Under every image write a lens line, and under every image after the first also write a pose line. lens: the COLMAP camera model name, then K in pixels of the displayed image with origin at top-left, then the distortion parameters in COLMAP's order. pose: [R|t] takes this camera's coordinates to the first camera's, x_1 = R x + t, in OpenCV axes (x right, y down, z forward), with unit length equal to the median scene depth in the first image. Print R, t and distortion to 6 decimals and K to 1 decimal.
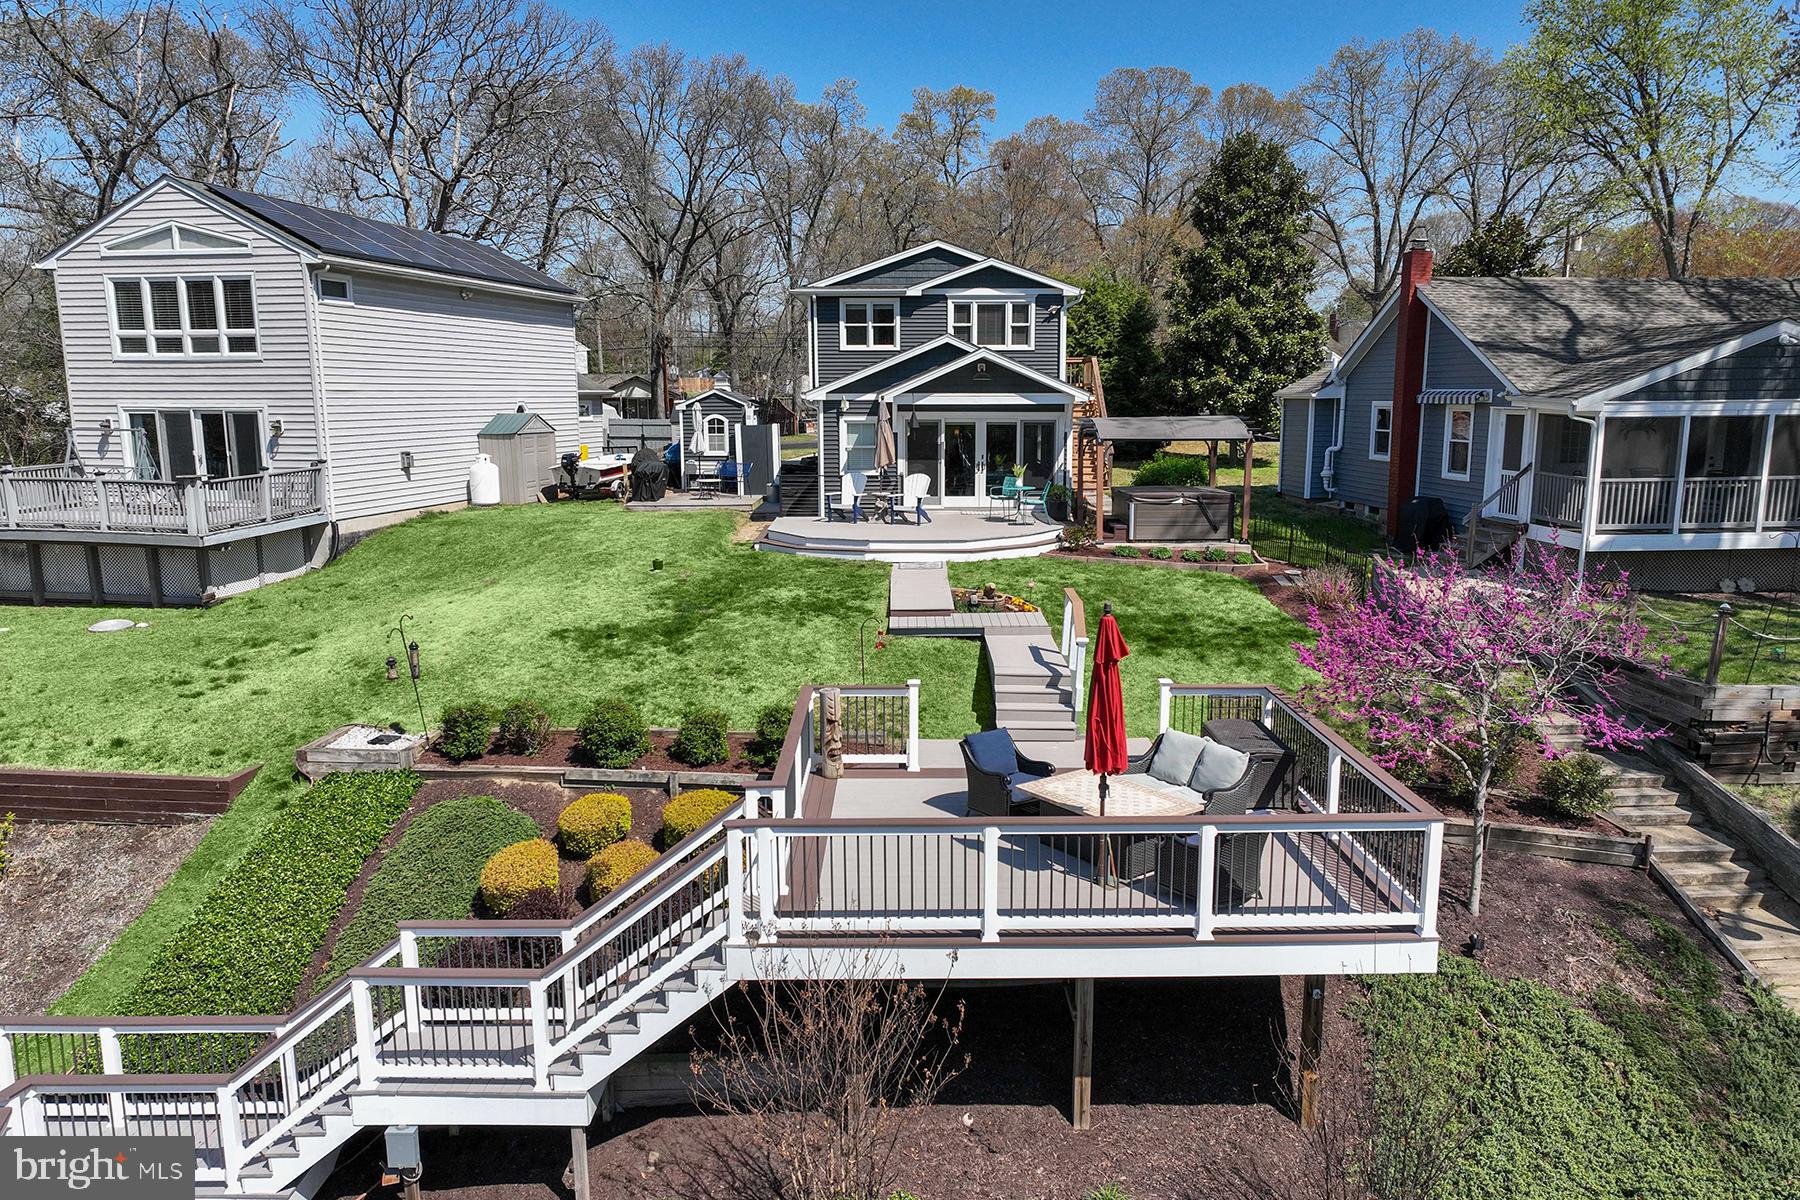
lens RADIAL K [[1254.7, 0, 900.0], [0, 1254.7, 600.0], [0, 0, 1]] dist [0.006692, 0.005220]
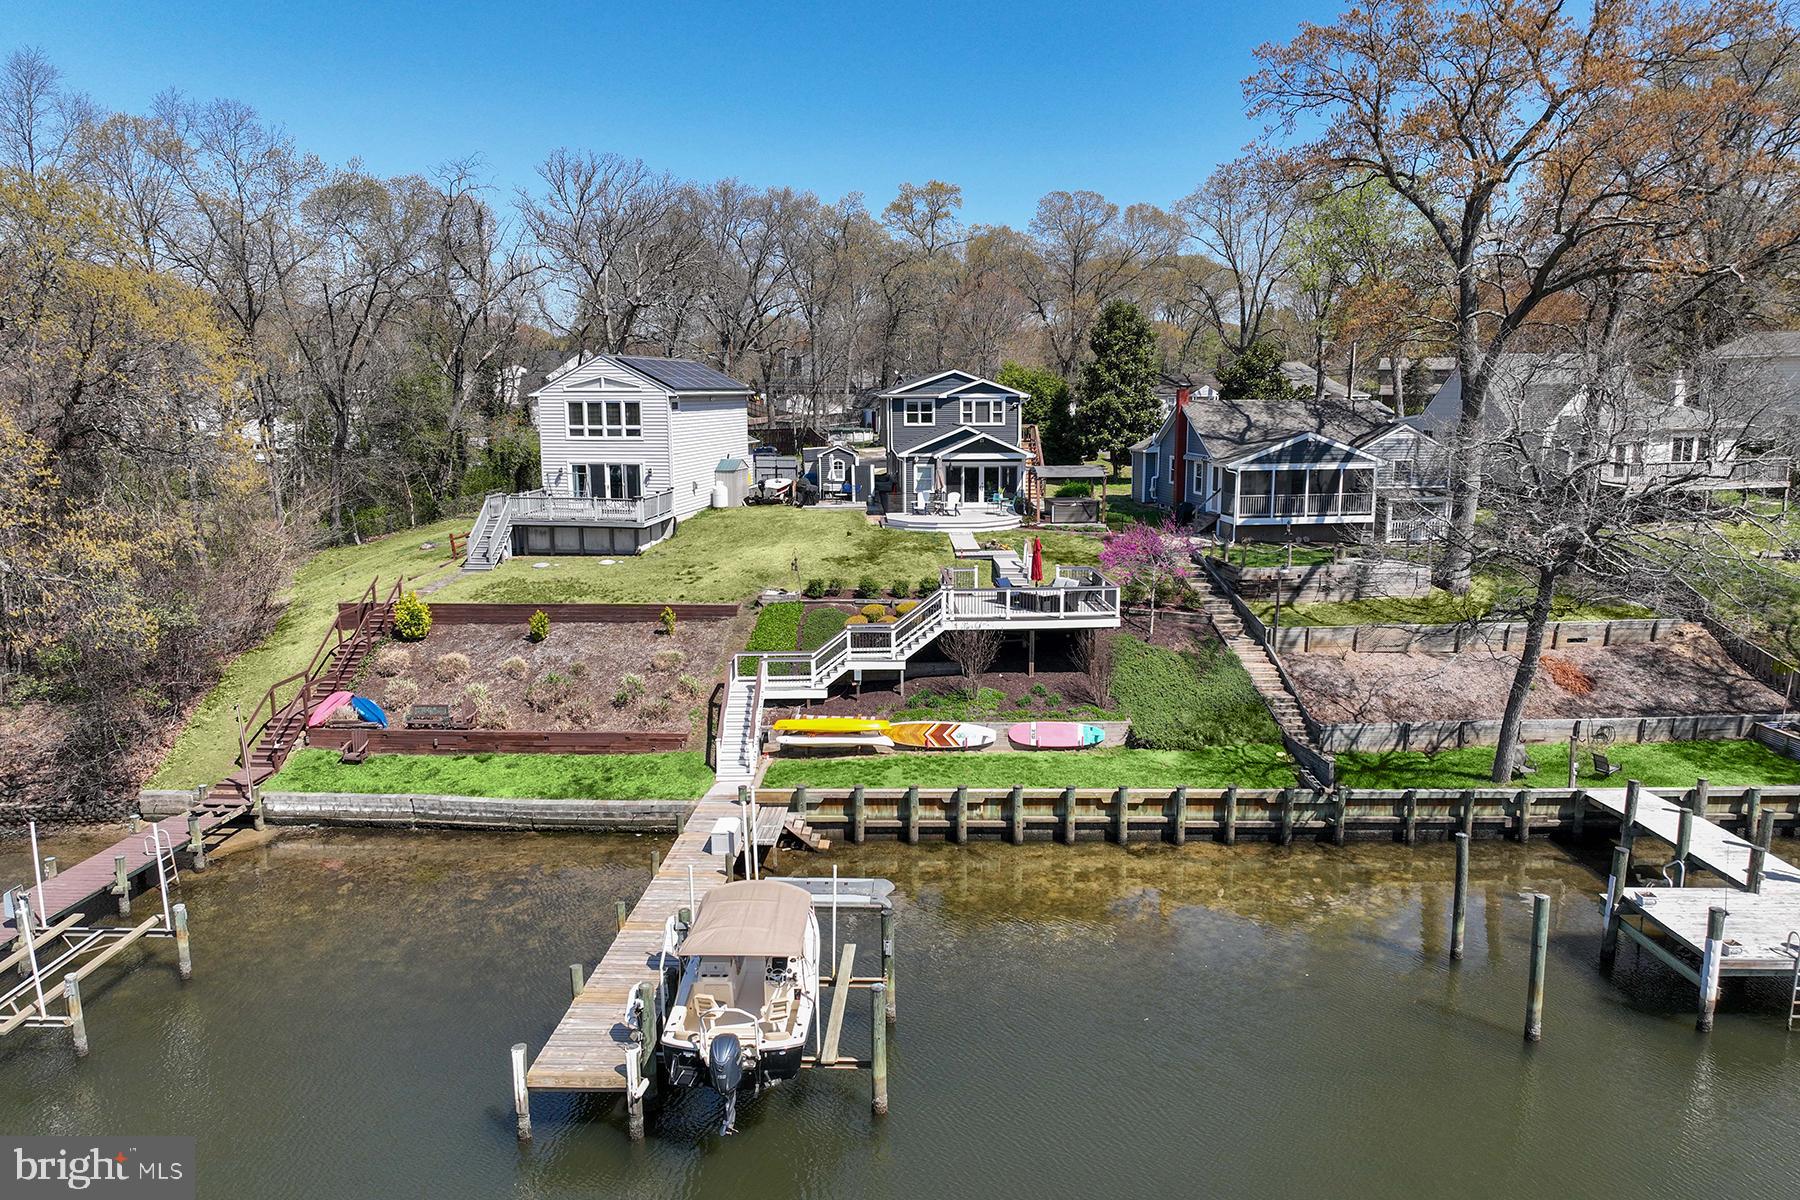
lens RADIAL K [[1286.0, 0, 900.0], [0, 1286.0, 600.0], [0, 0, 1]] dist [-0.001608, 0.001228]
pose [[0.999073, -0.008628, 0.042171, -0.170341], [0.008565, 0.999962, 0.001661, 0.077837], [-0.042183, -0.001298, 0.999109, -1.178086]]
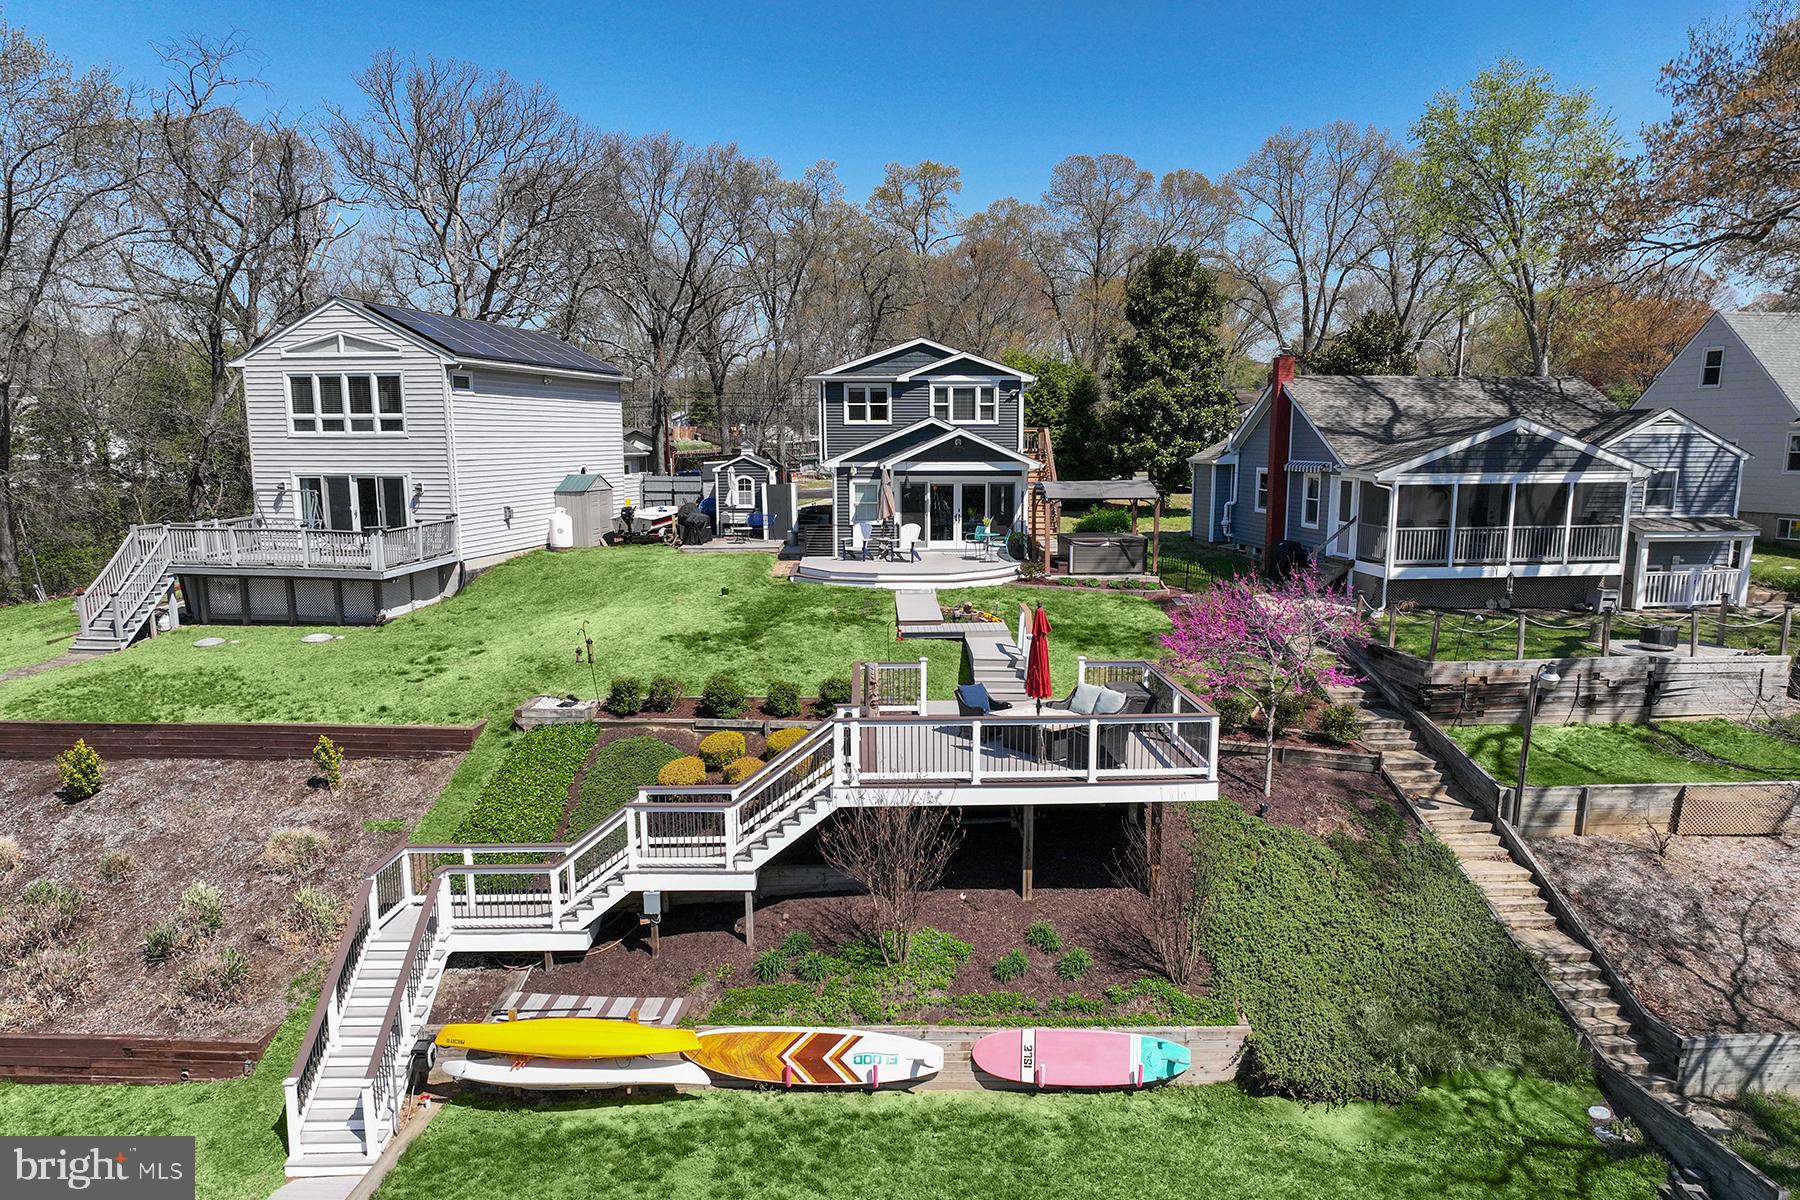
lens RADIAL K [[1265.2, 0, 901.2], [0, 1265.2, 643.6], [0, 0, 1]] dist [0.004252, -0.000072]
pose [[0.999557, -0.004338, 0.029457, -0.035387], [0.004330, 0.999991, 0.000350, 0.024886], [-0.029458, -0.000222, 0.999566, -0.328354]]
